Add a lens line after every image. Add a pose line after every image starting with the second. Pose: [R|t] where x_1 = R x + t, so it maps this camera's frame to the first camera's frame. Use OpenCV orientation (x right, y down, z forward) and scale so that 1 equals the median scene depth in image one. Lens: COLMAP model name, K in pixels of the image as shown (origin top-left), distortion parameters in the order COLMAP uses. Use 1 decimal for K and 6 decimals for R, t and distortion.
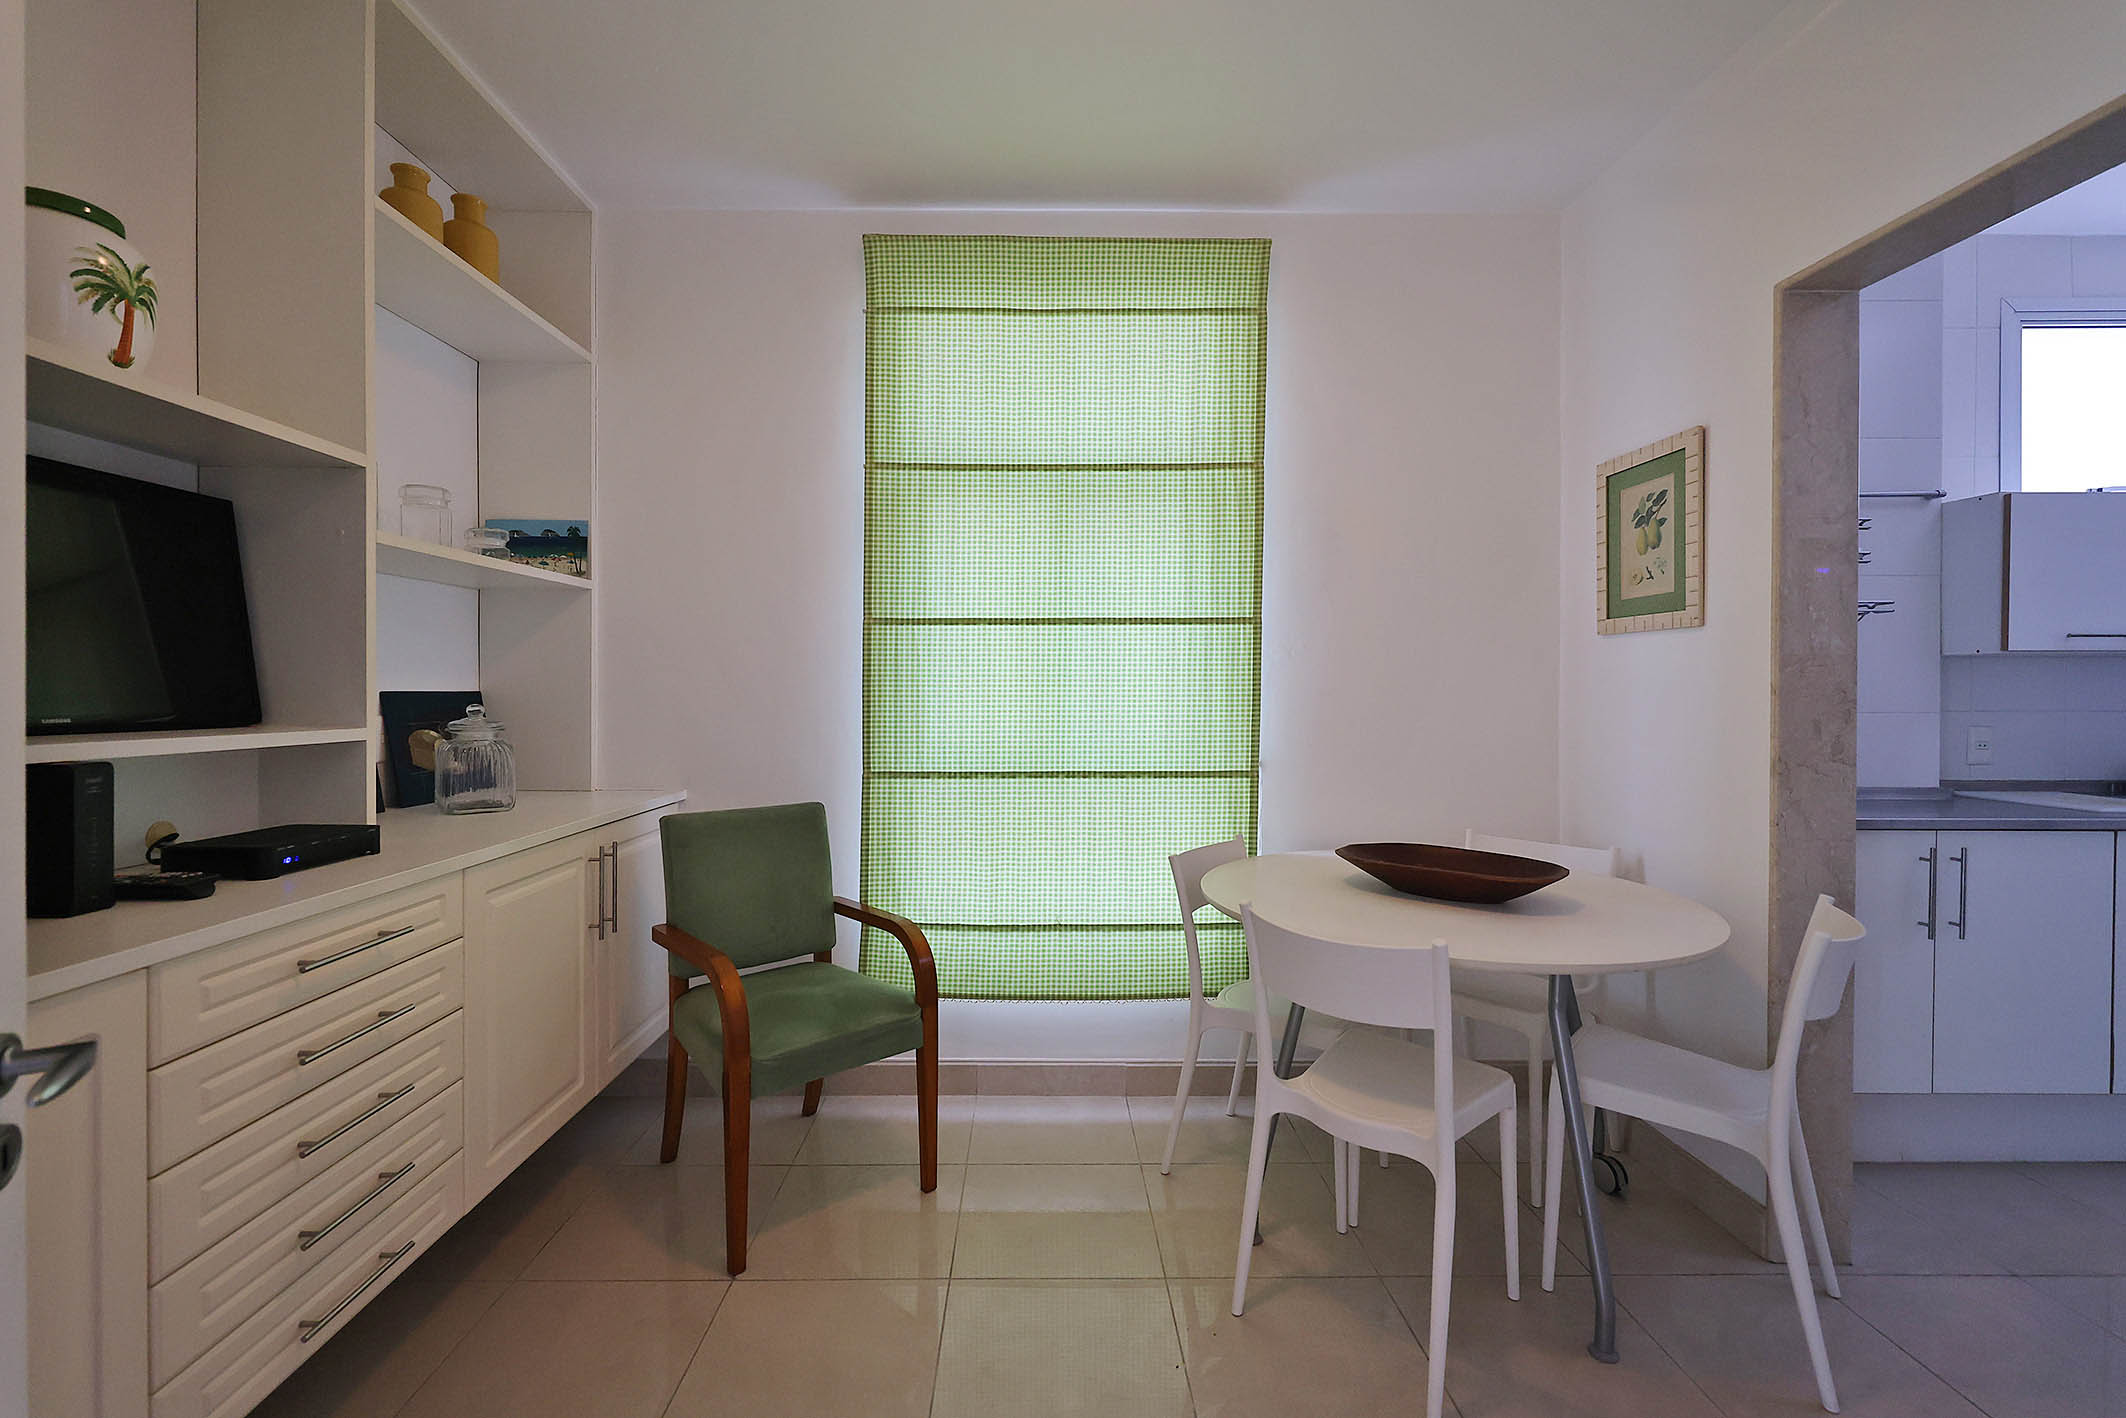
lens RADIAL K [[892.9, 0, 1048.1], [0, 892.9, 699.0], [0, 0, 1]] dist [0.002199, 0.000007]
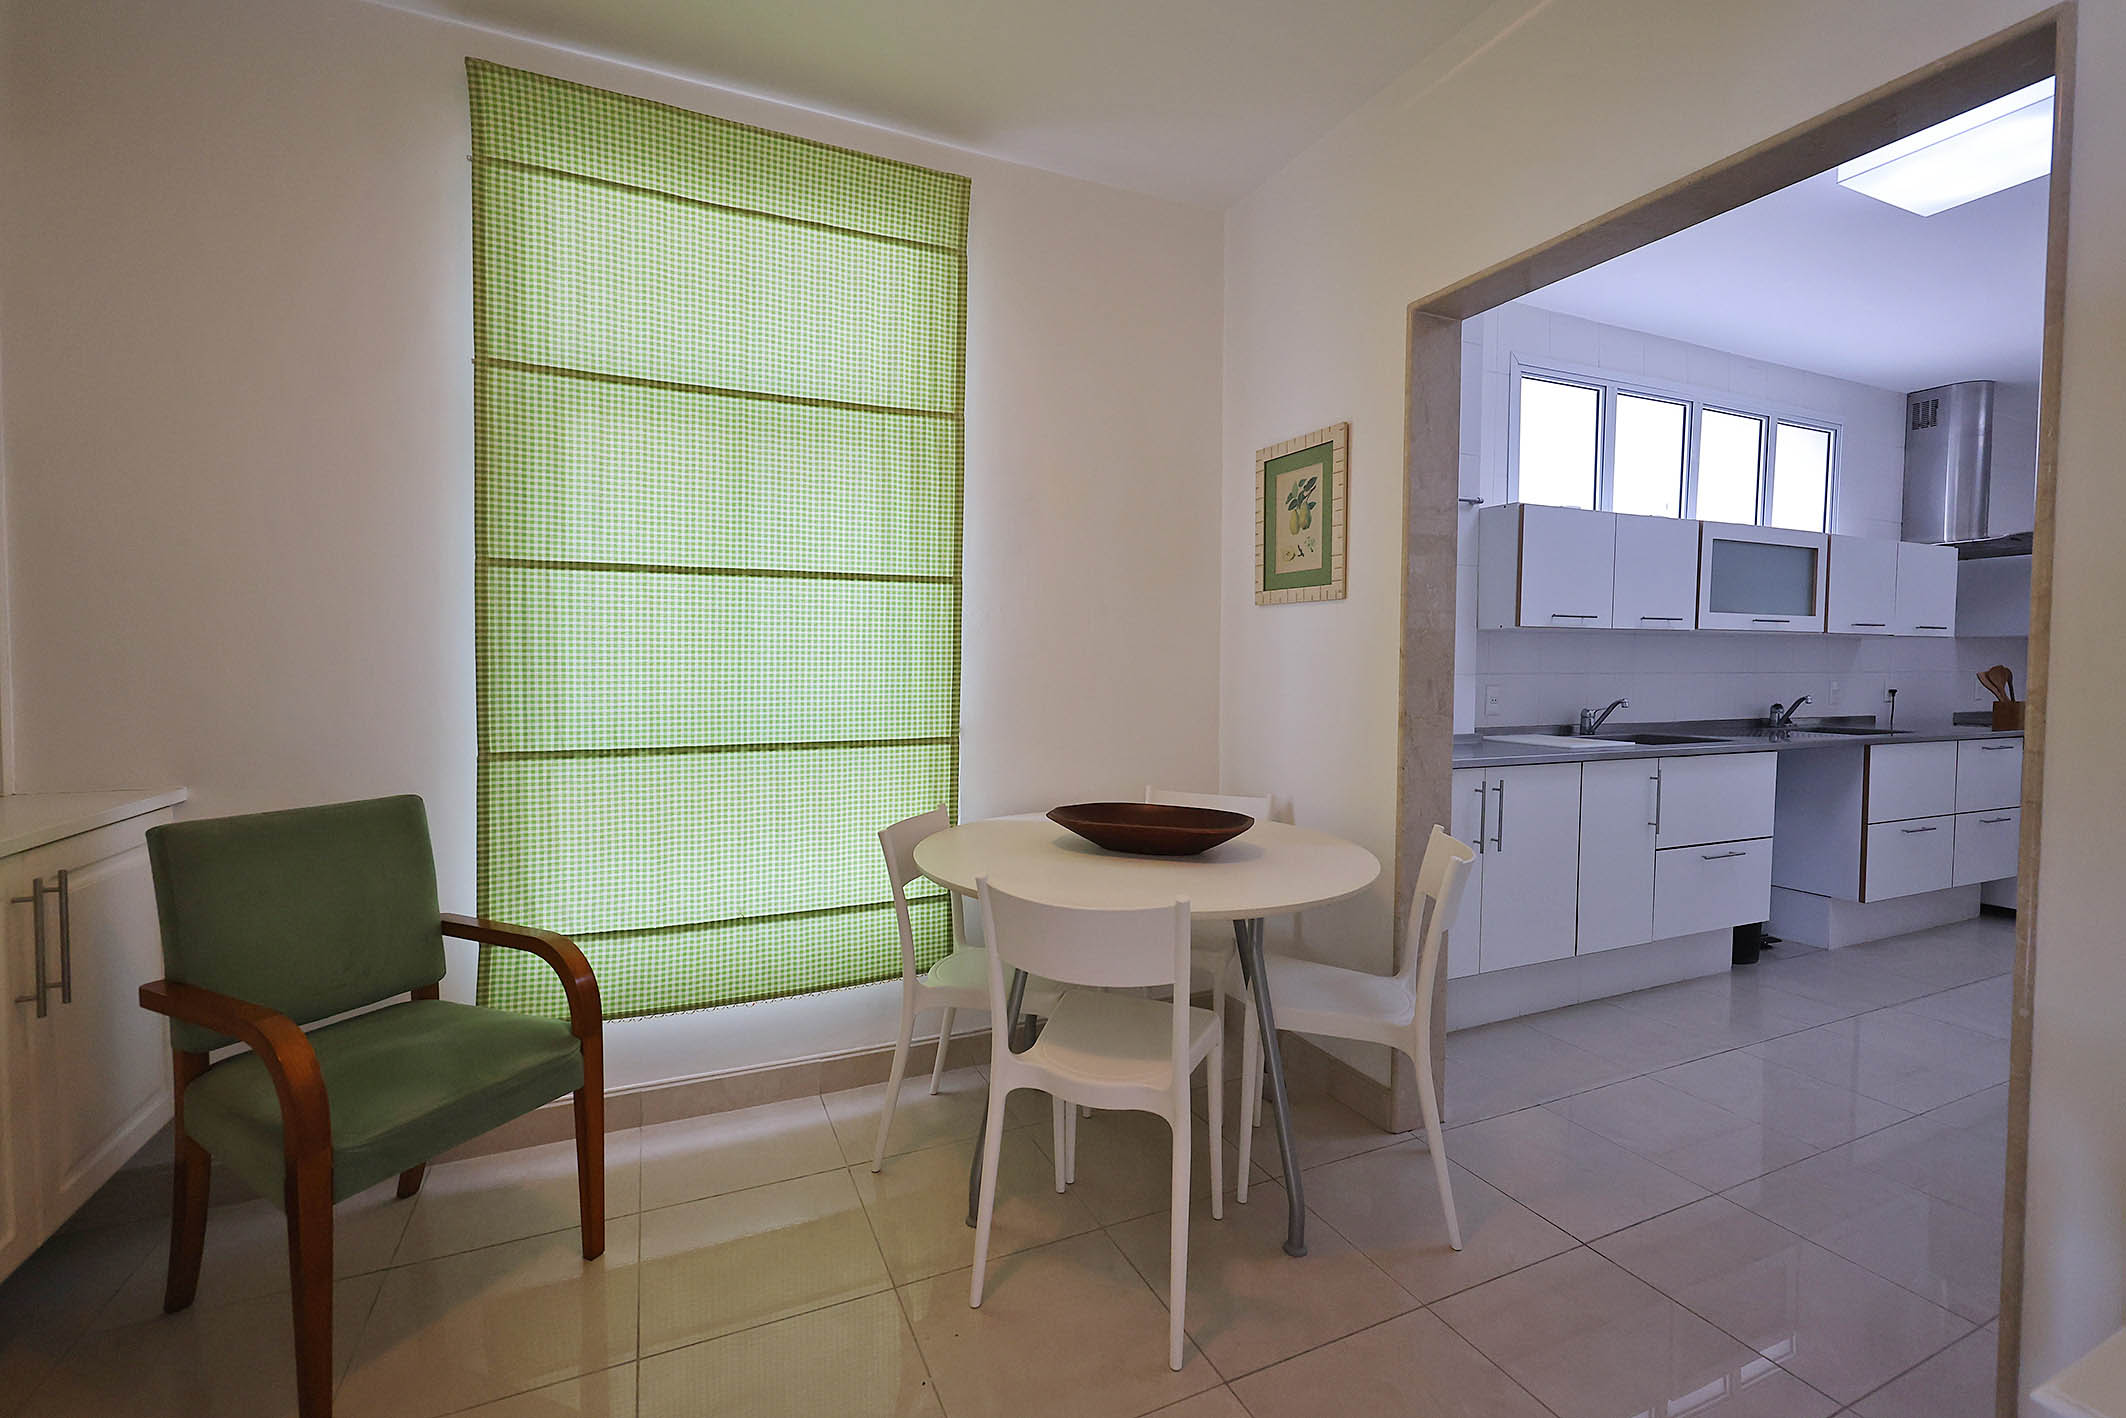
lens RADIAL K [[898.5, 0, 1055.9], [0, 898.5, 696.5], [0, 0, 1]] dist [-0.000484, -0.000644]
pose [[0.917090, -0.012032, 0.398499, -0.059558], [-0.000848, 0.999483, 0.032130, 0.006117], [-0.398679, -0.029804, 0.916606, 0.077180]]
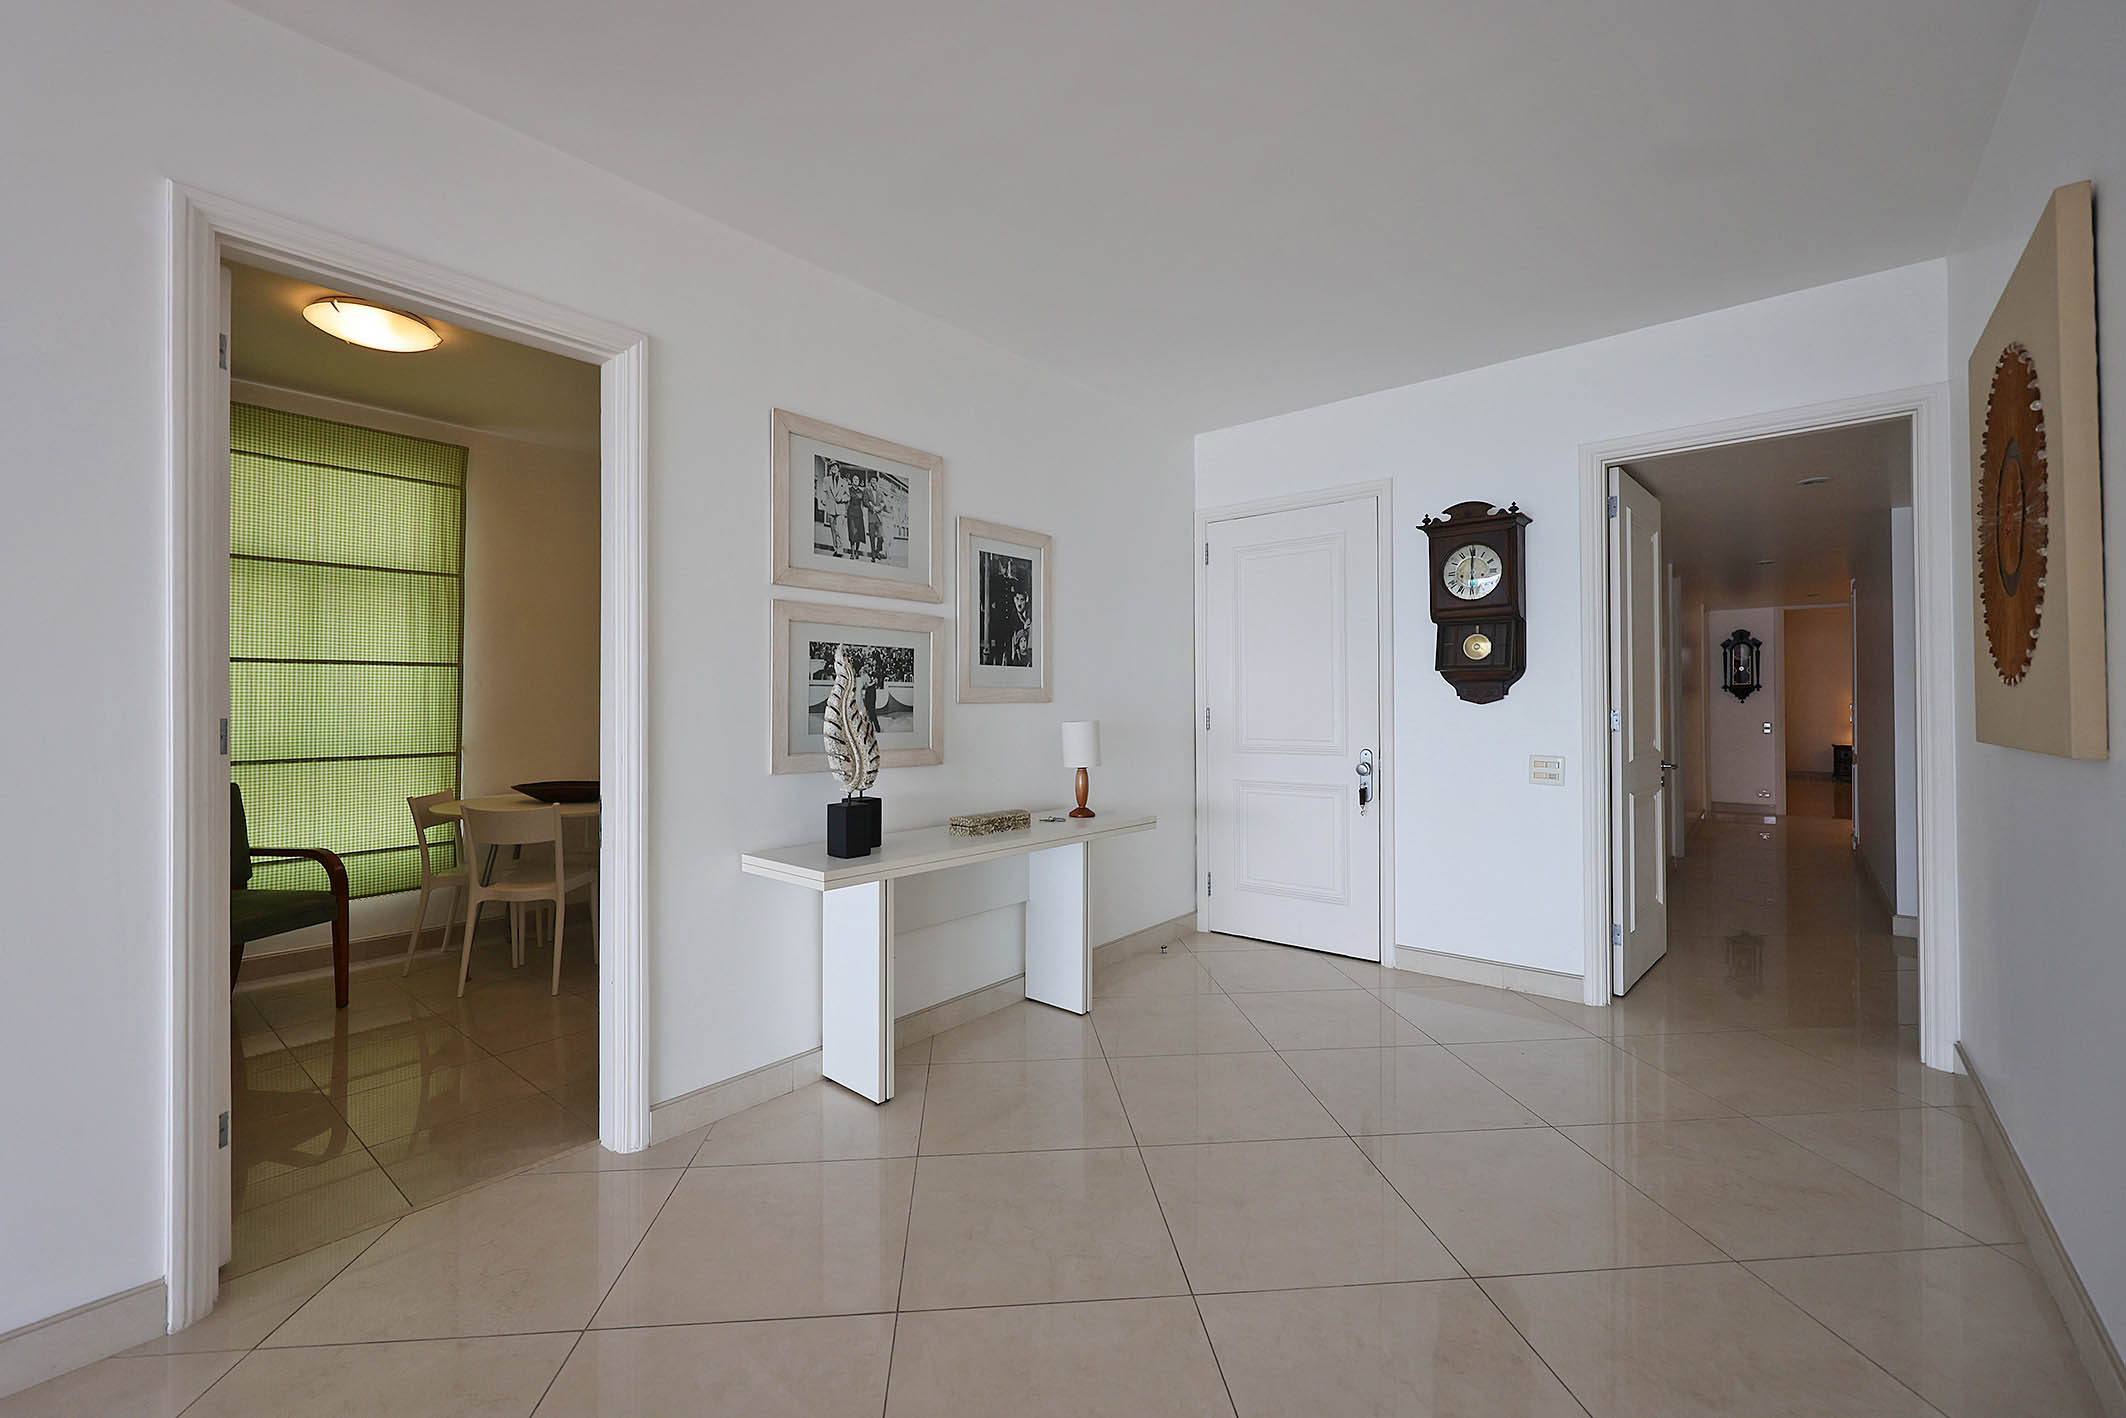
lens RADIAL K [[859.5, 0, 1066.3], [0, 859.5, 704.1], [0, 0, 1]] dist [-0.010698, -0.000118]
pose [[0.643790, -0.002600, 0.765198, -0.303540], [0.012977, 0.999888, -0.007521, 0.017018], [-0.765093, 0.014772, 0.643751, -1.053213]]
